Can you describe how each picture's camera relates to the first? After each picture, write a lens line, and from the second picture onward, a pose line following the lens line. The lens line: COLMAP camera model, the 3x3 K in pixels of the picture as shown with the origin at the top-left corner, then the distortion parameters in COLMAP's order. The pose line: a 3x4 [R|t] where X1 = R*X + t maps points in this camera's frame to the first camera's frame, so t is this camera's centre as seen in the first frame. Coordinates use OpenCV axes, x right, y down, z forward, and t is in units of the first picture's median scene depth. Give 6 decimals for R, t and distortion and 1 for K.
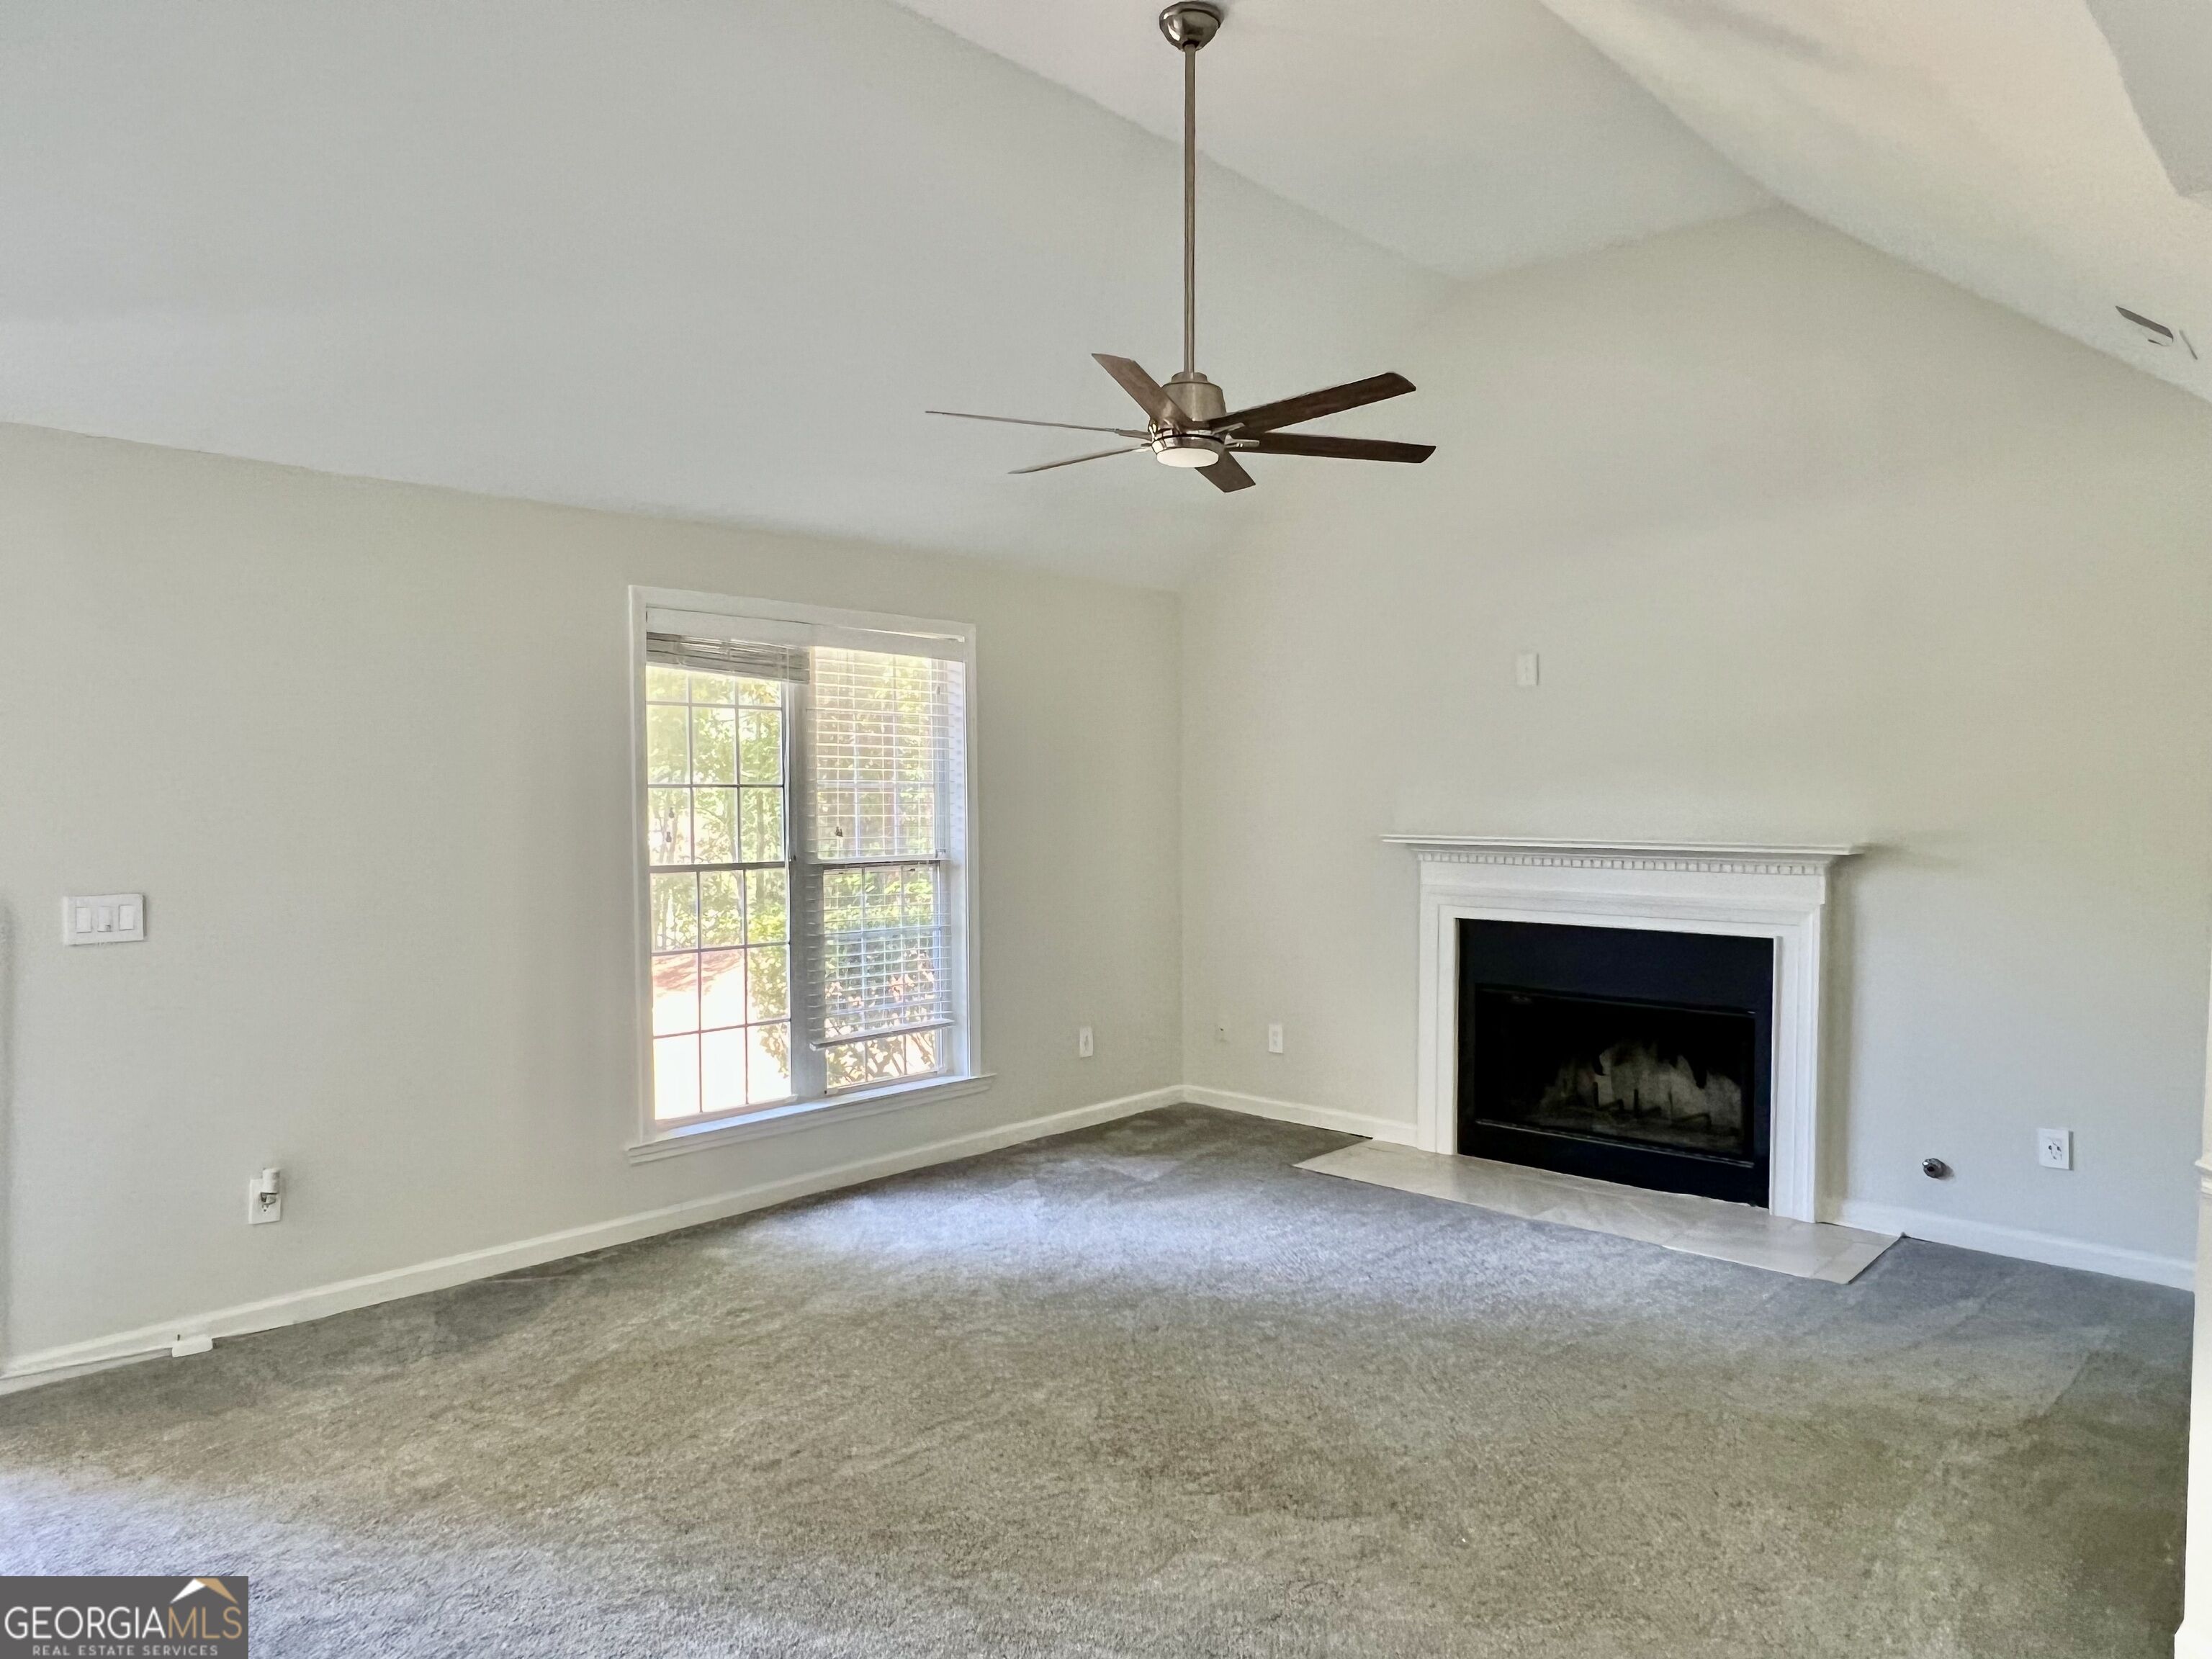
lens RADIAL K [[1466.6, 0, 1104.0], [0, 1466.6, 838.6], [0, 0, 1]] dist [-0.001657, -0.004874]
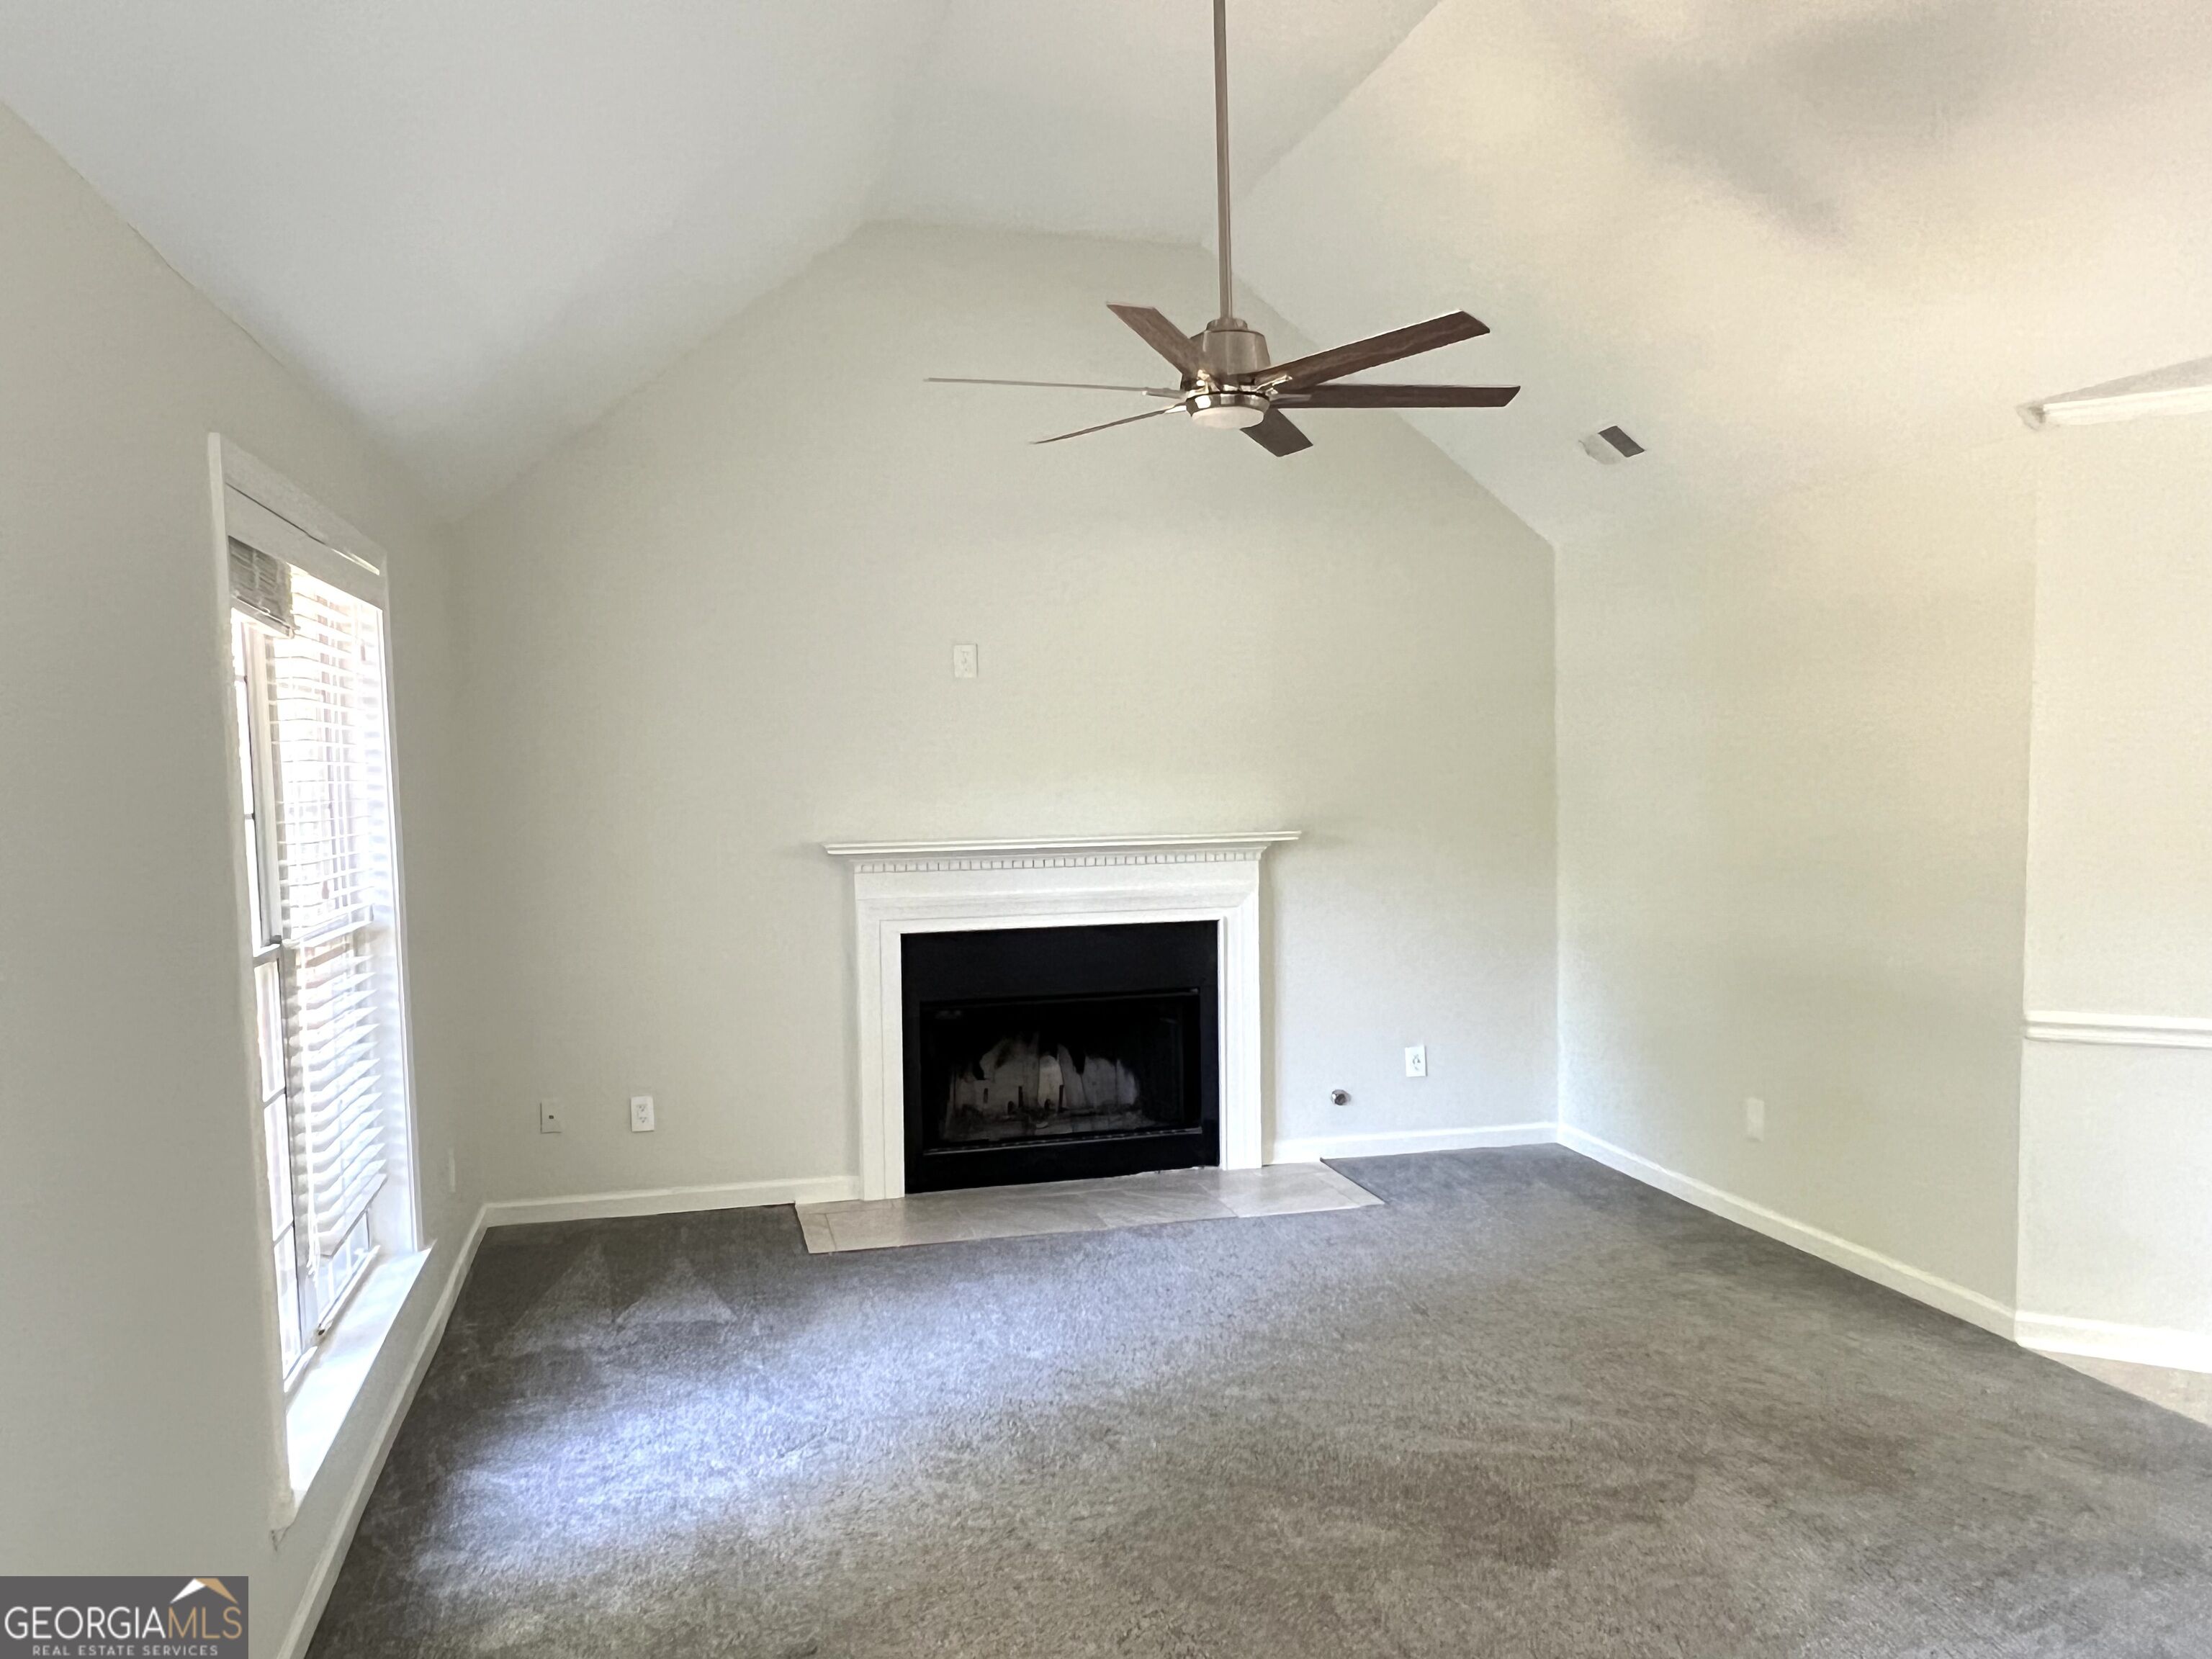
lens RADIAL K [[1617.6, 0, 1102.8], [0, 1617.6, 842.0], [0, 0, 1]] dist [-0.000737, -0.003205]
pose [[0.544321, -0.053896, 0.837144, -0.715980], [0.042599, 0.998422, 0.036581, -0.045634], [-0.837794, 0.015750, 0.545759, 0.489912]]
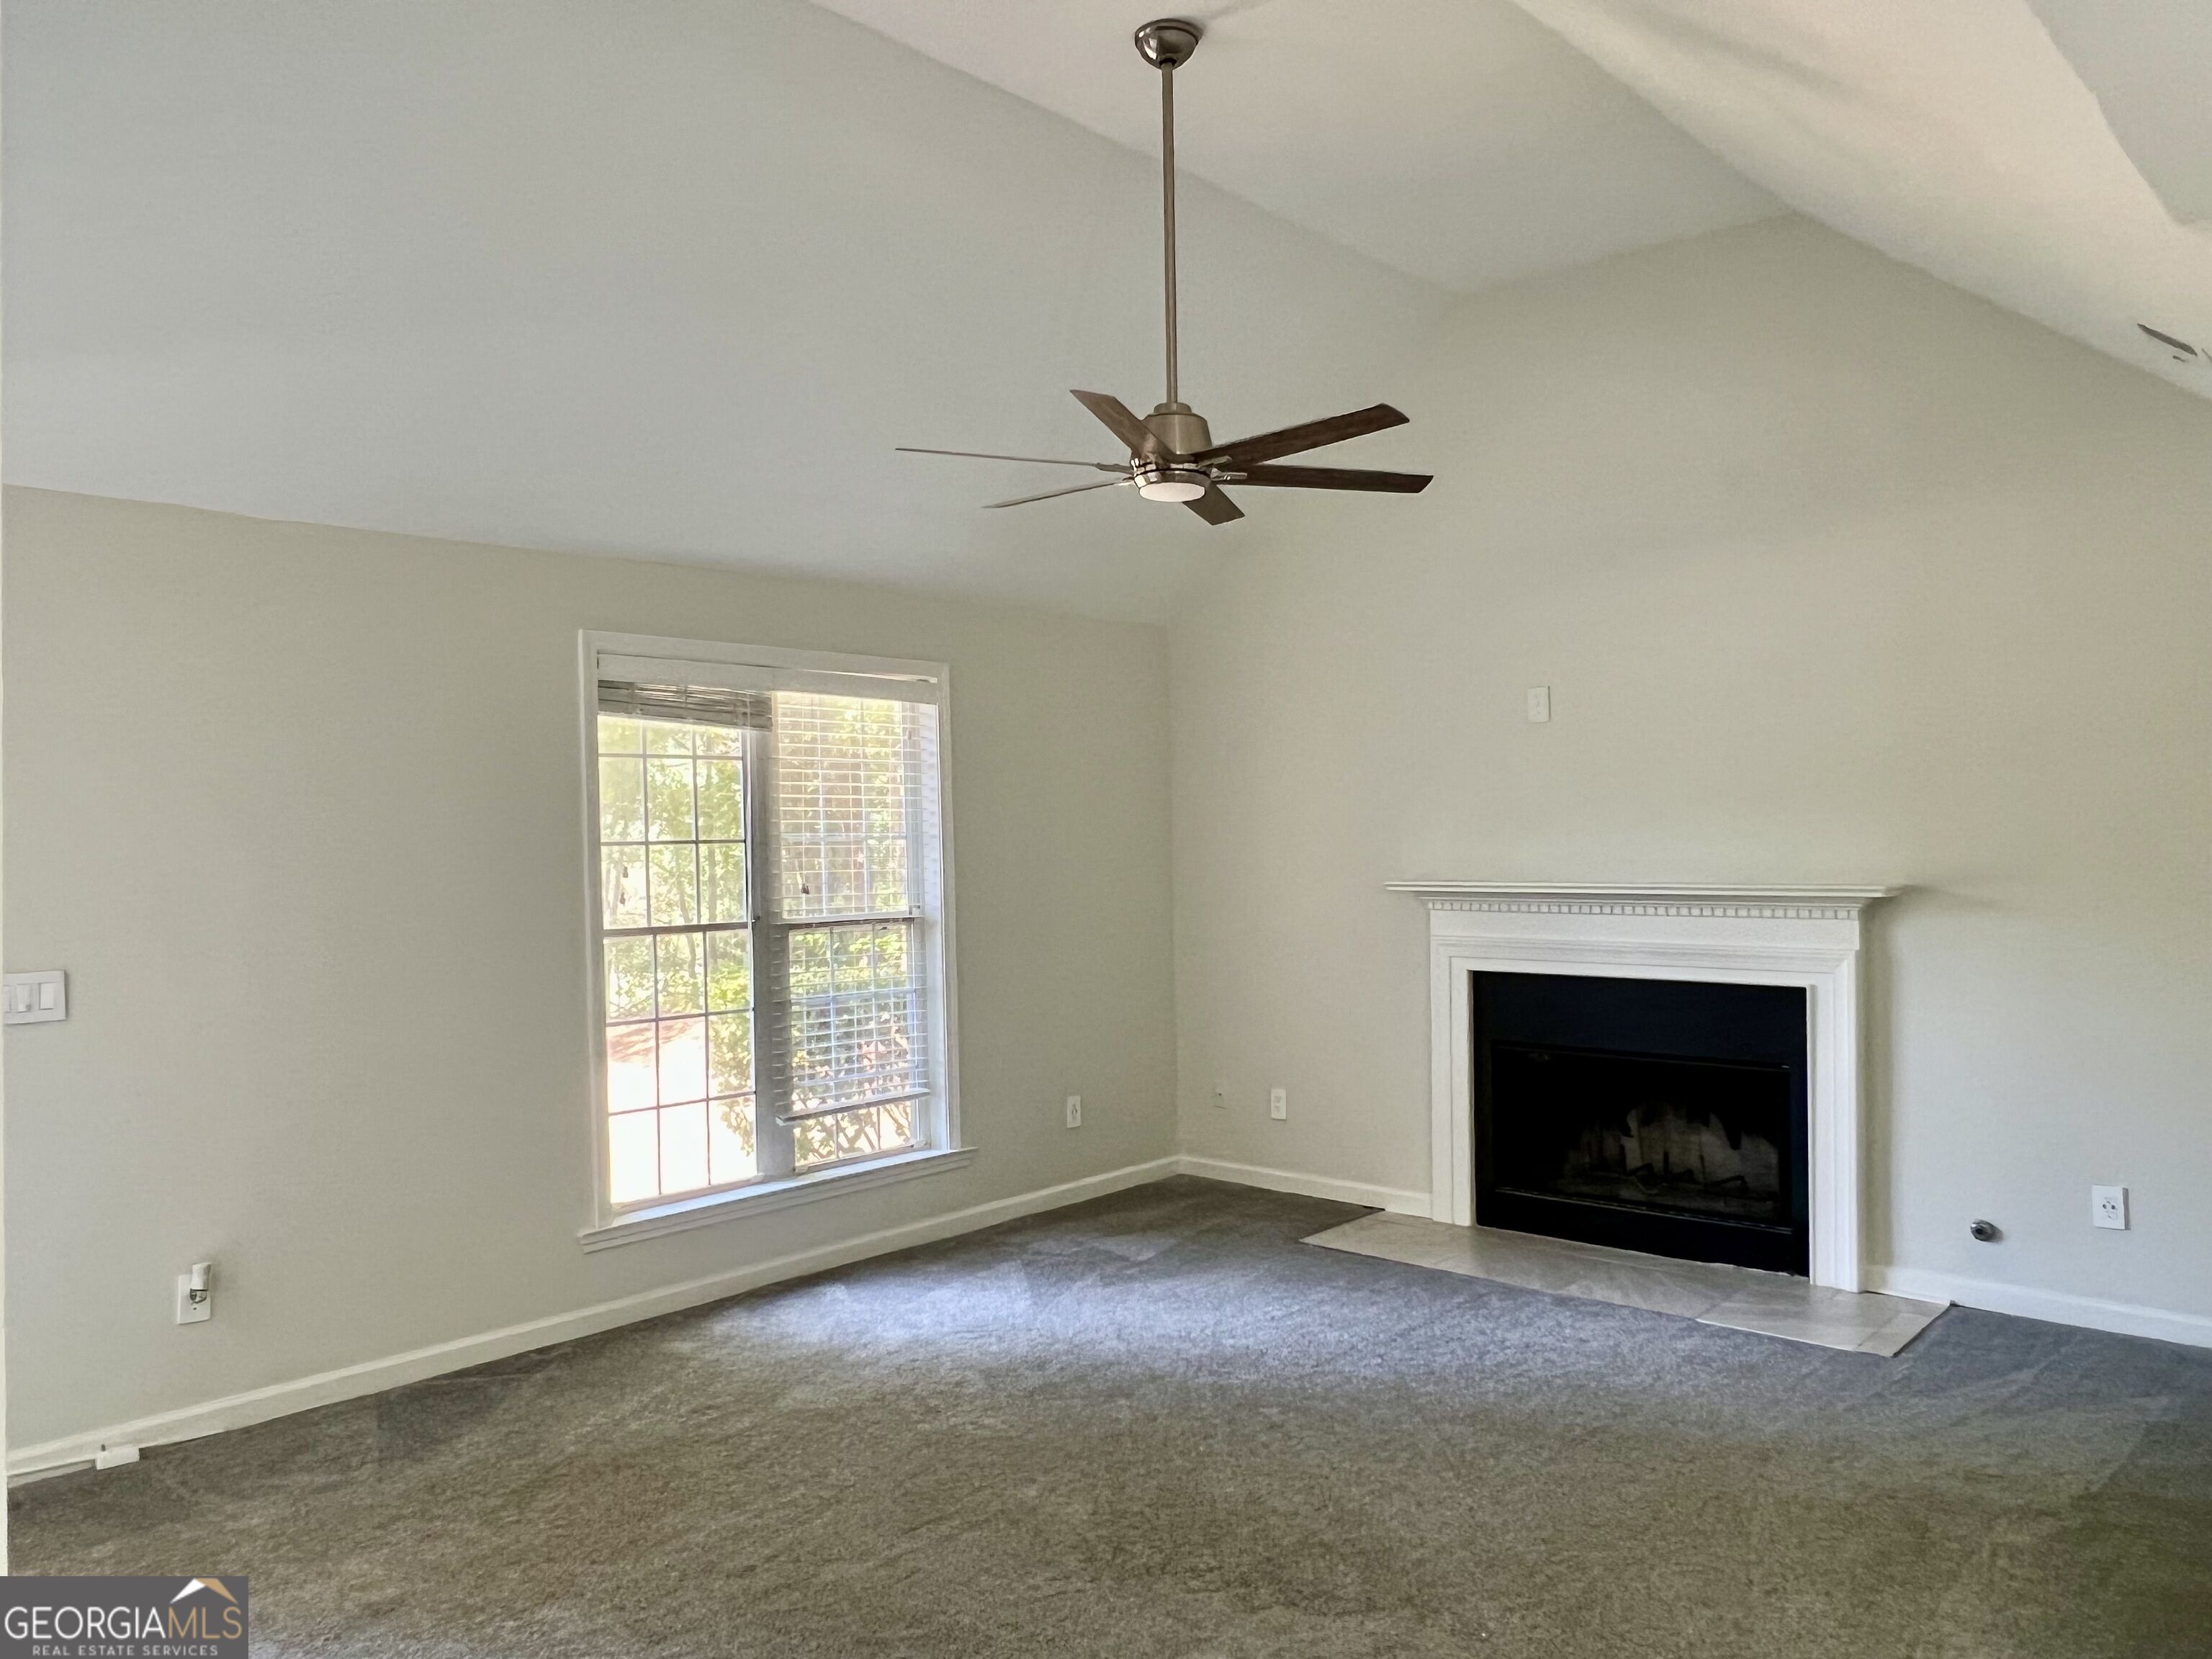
lens RADIAL K [[1617.6, 0, 1102.8], [0, 1617.6, 842.0], [0, 0, 1]] dist [-0.000737, -0.003205]
pose [[0.999831, -0.015866, 0.009244, -0.001082], [0.016102, 0.999532, -0.026027, -0.006121], [-0.008827, 0.026171, 0.999619, -0.037656]]
